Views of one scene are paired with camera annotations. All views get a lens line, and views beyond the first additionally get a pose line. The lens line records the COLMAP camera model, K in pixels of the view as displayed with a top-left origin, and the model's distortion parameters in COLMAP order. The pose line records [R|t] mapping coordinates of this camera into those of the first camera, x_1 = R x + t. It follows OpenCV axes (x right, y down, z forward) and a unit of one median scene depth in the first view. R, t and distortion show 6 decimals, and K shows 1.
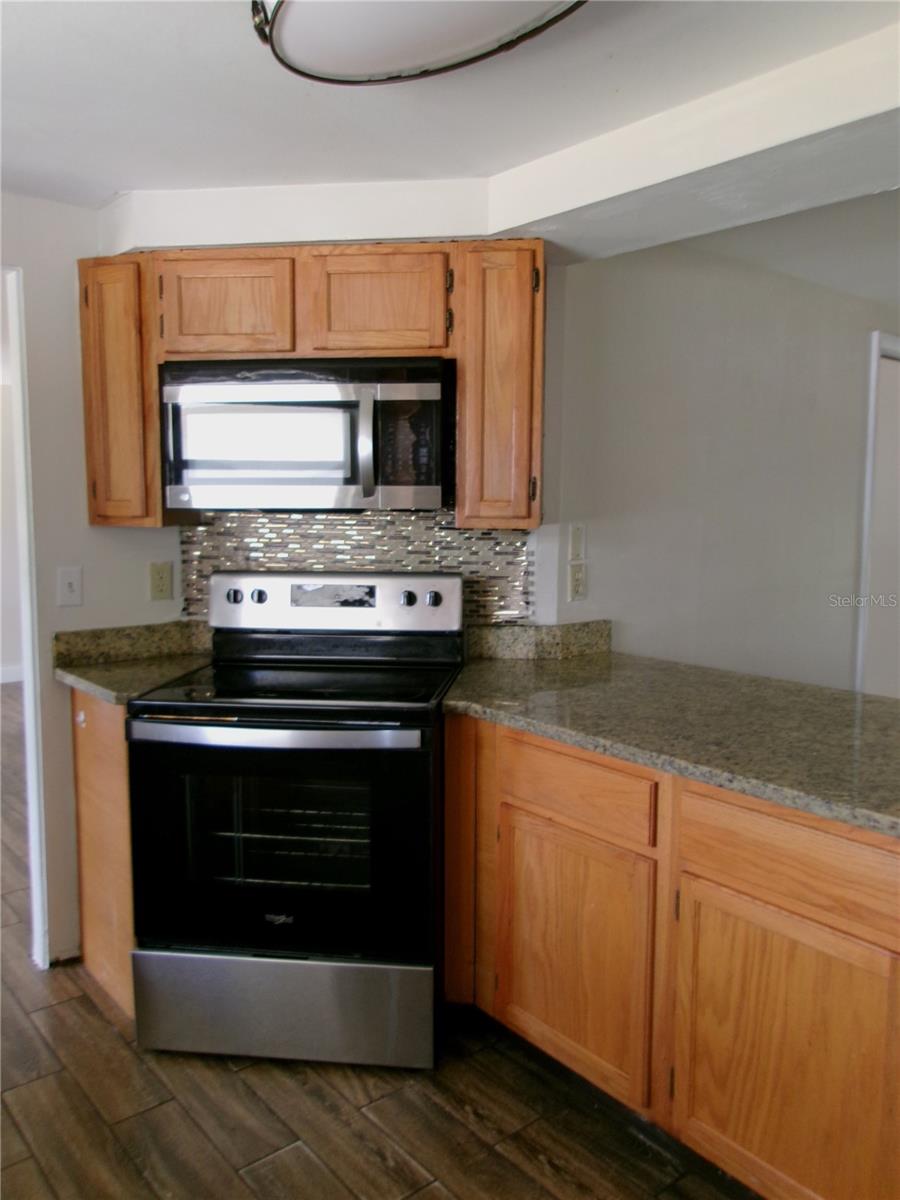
lens RADIAL K [[989.3, 0, 450.0], [0, 989.3, 600.0], [0, 0, 1]] dist [-0.013424, 0.068361]
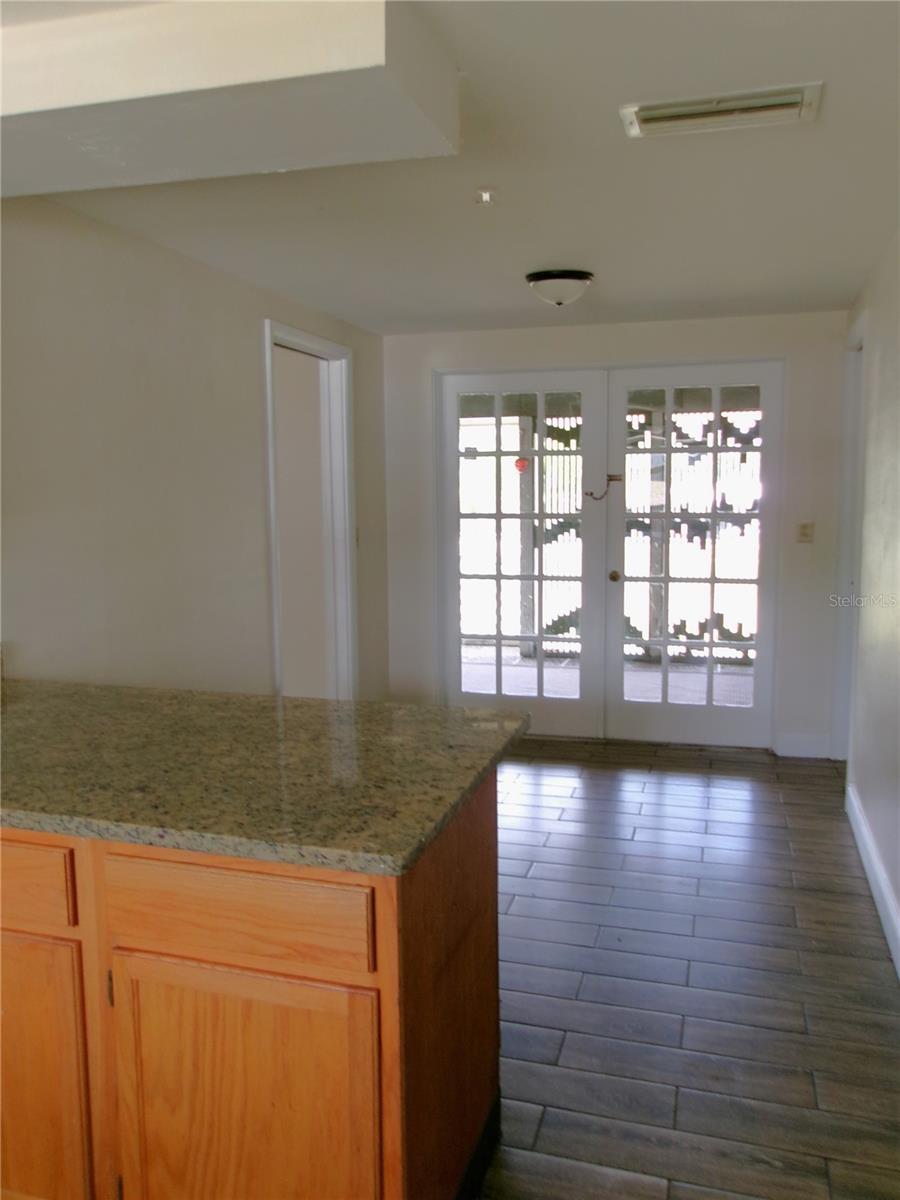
lens RADIAL K [[989.3, 0, 450.0], [0, 989.3, 600.0], [0, 0, 1]] dist [-0.013424, 0.068361]
pose [[0.832998, -0.089439, 0.545999, 0.040715], [0.077457, 0.995981, 0.044978, -0.036326], [-0.547827, 0.004824, 0.836578, 0.139187]]
